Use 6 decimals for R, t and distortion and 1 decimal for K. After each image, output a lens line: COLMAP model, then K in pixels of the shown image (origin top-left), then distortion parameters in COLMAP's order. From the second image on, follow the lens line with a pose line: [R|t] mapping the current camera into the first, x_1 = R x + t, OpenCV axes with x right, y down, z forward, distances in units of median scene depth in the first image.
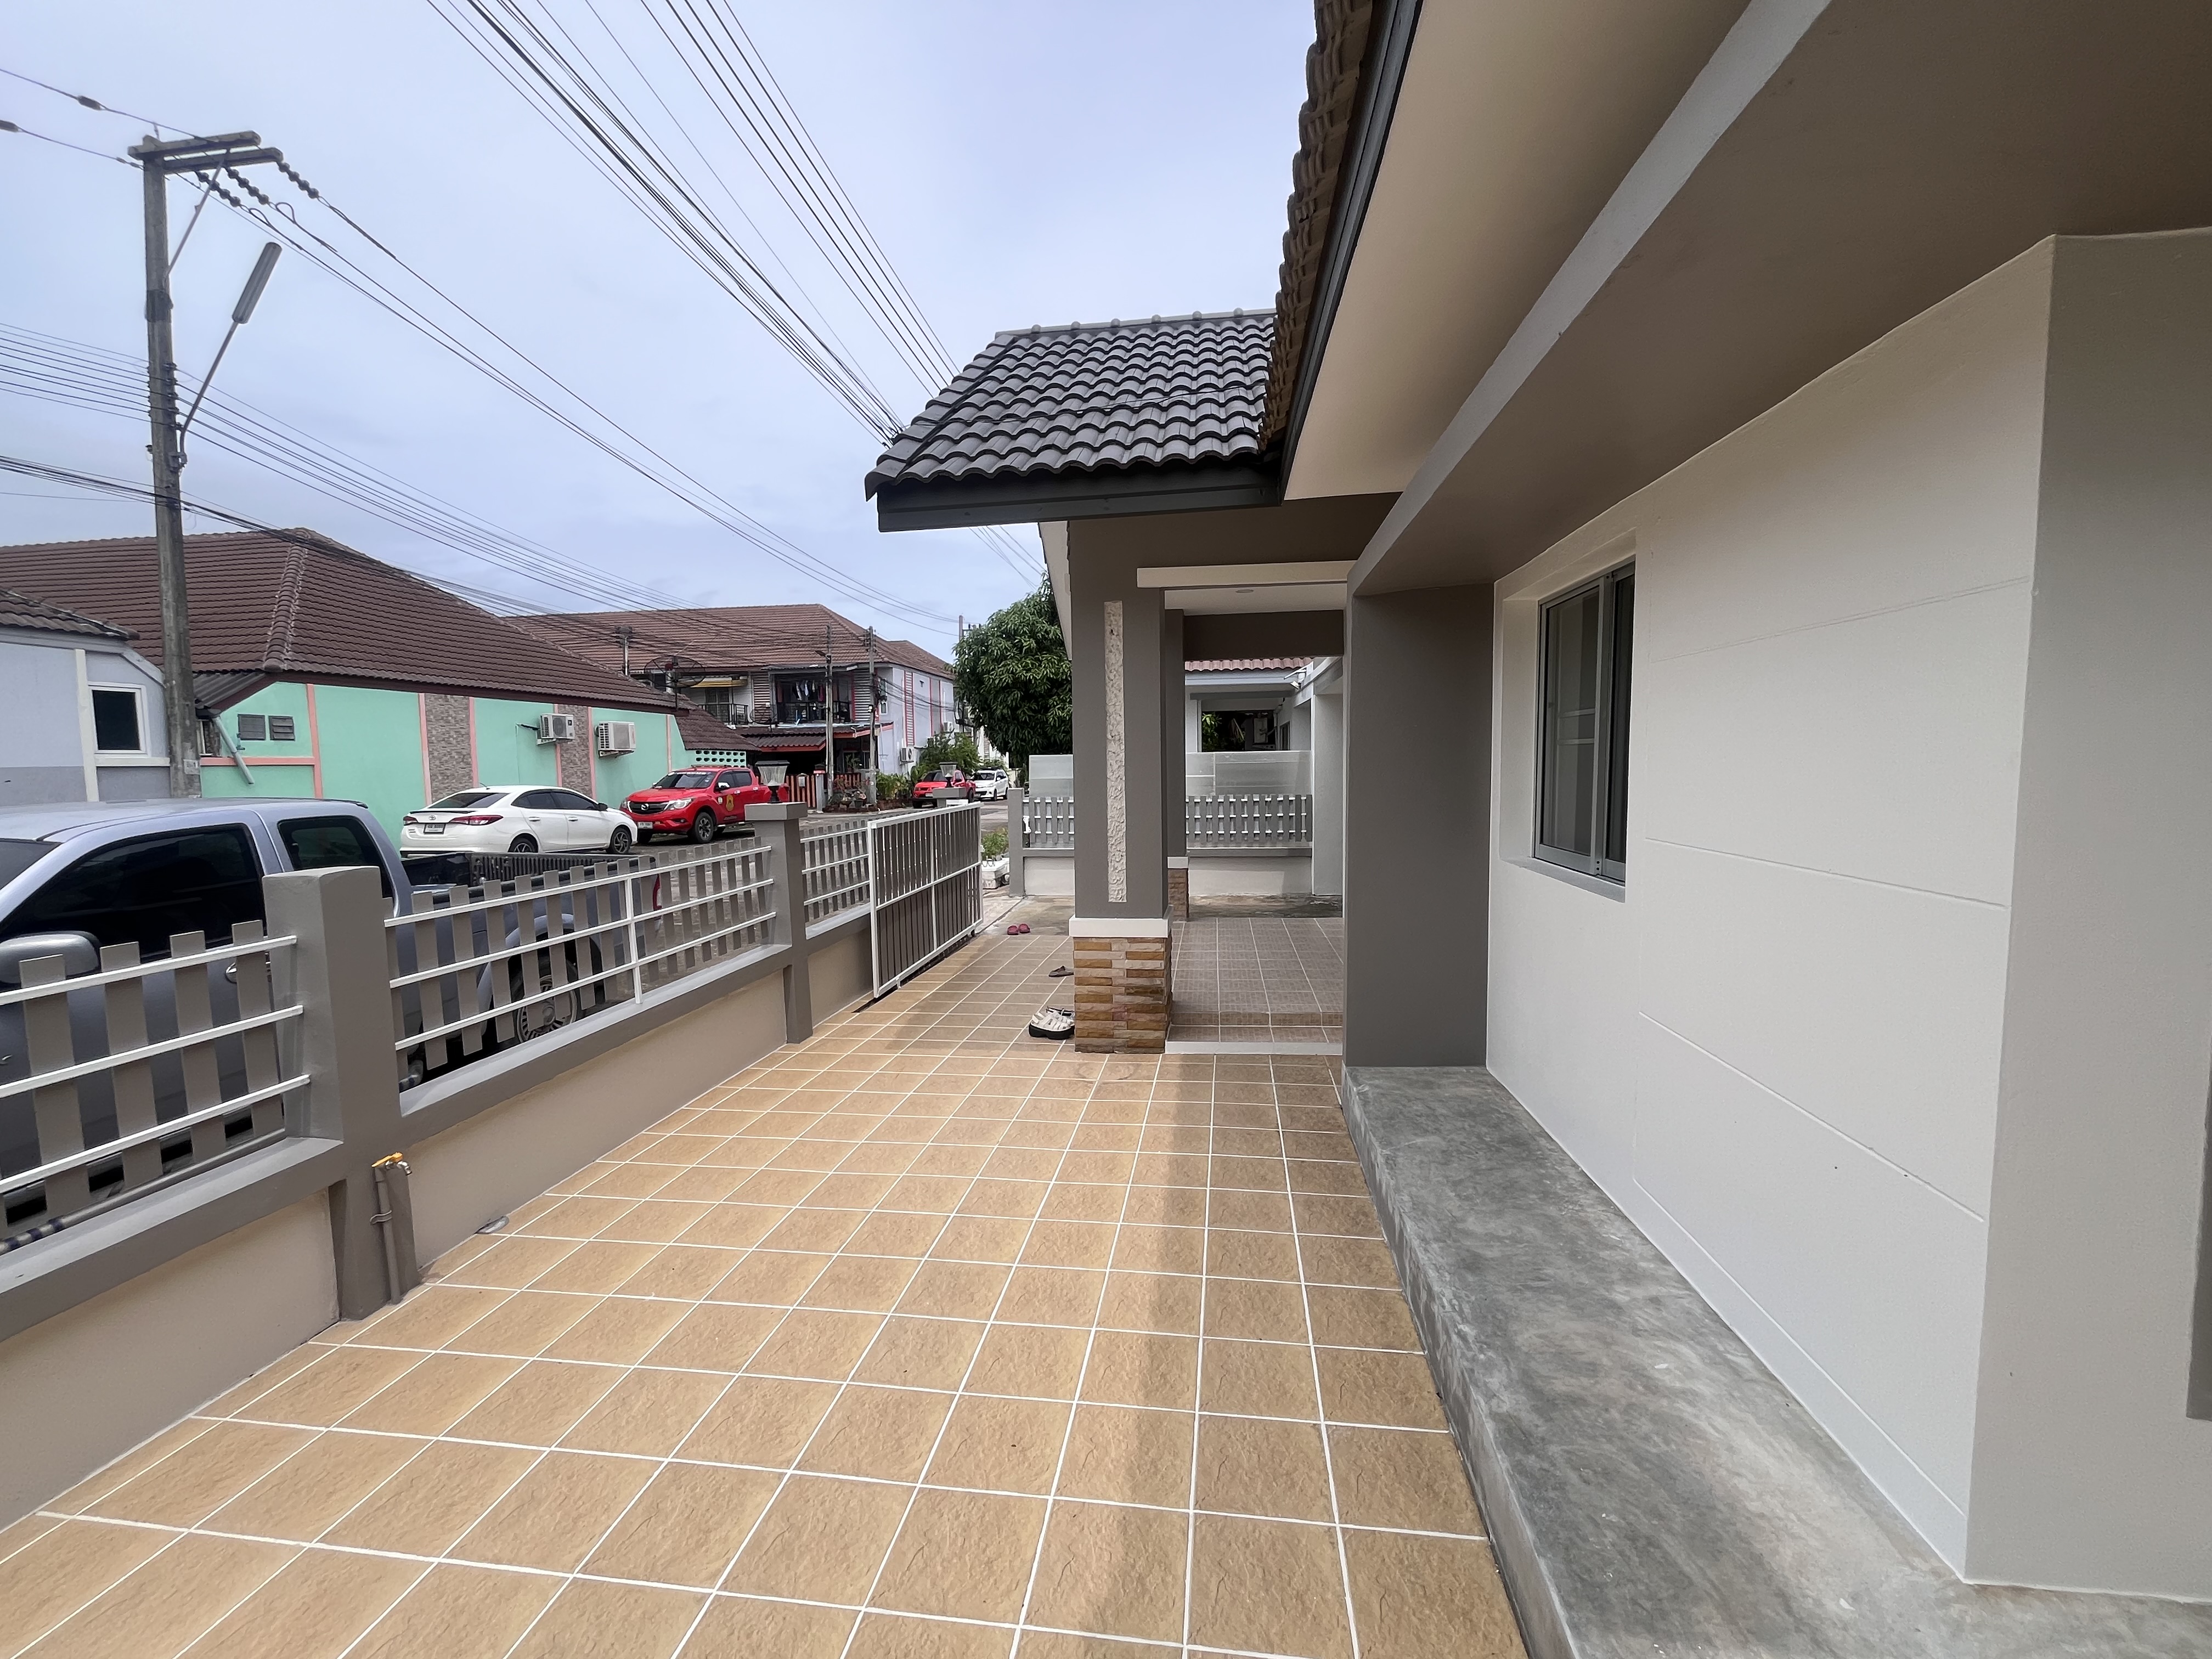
lens RADIAL K [[892.8, 0, 1110.0], [0, 892.8, 834.0], [0, 0, 1]] dist [-0.001074, -0.000194]
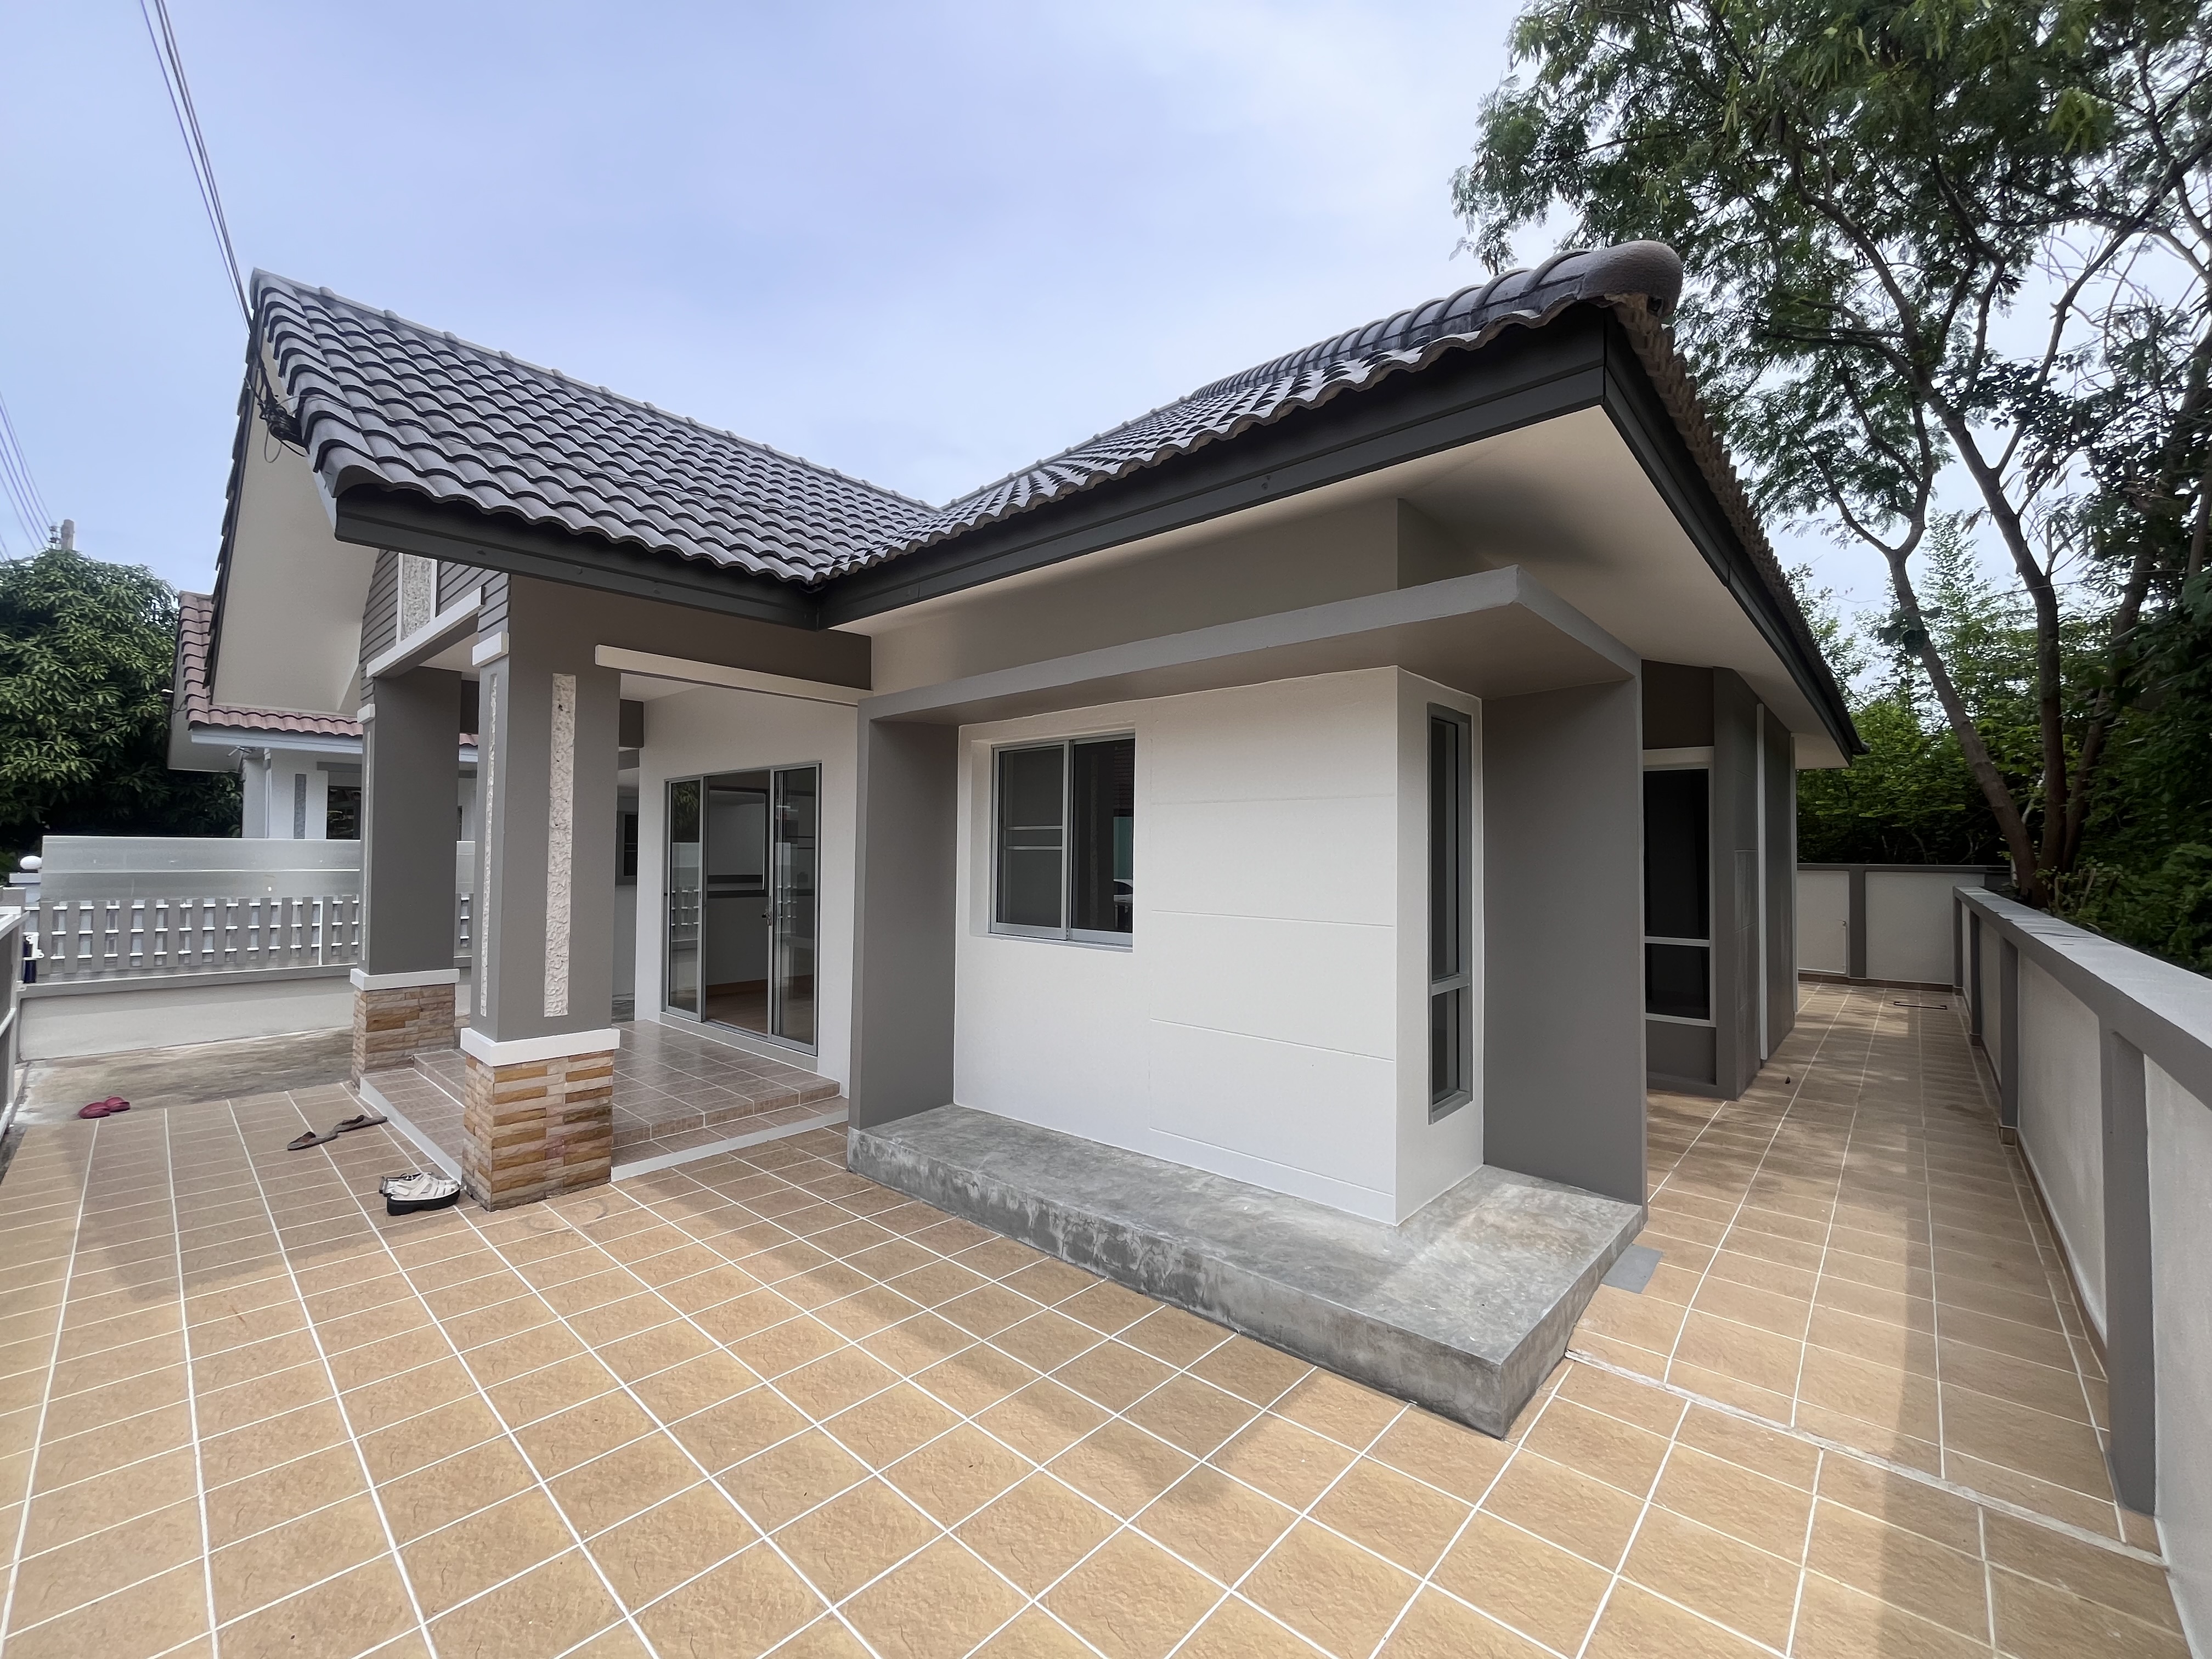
lens RADIAL K [[893.5, 0, 1103.0], [0, 893.5, 830.9], [0, 0, 1]] dist [-0.003720, 0.000268]
pose [[0.578631, 0.039949, 0.814610, -0.479411], [0.049466, 0.995242, -0.083944, -0.003809], [-0.814088, 0.088869, 0.573902, 0.074289]]
